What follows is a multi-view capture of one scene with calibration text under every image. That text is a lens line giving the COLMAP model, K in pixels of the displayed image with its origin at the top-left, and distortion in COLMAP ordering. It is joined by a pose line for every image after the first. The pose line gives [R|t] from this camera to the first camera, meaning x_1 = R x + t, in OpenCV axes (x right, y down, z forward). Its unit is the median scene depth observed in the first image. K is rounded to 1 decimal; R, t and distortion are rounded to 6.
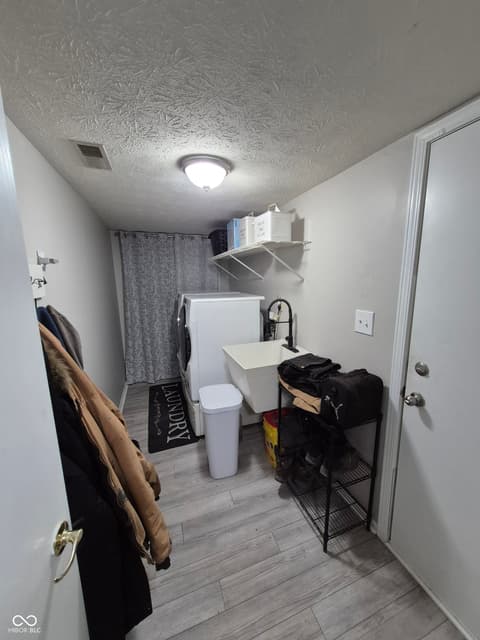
lens RADIAL K [[247.0, 0, 242.1], [0, 247.0, 319.4], [0, 0, 1]] dist [0.002682, 0.000010]
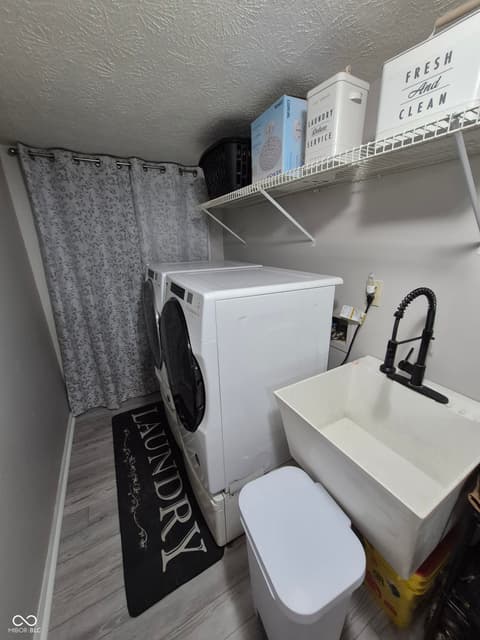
lens RADIAL K [[247.0, 0, 241.0], [0, 247.0, 319.6], [0, 0, 1]] dist [0.002682, 0.000010]
pose [[0.987166, -0.051589, 0.151138, -0.133303], [0.029463, 0.988974, 0.145131, -0.060516], [-0.156959, -0.138816, 0.977801, 0.370979]]
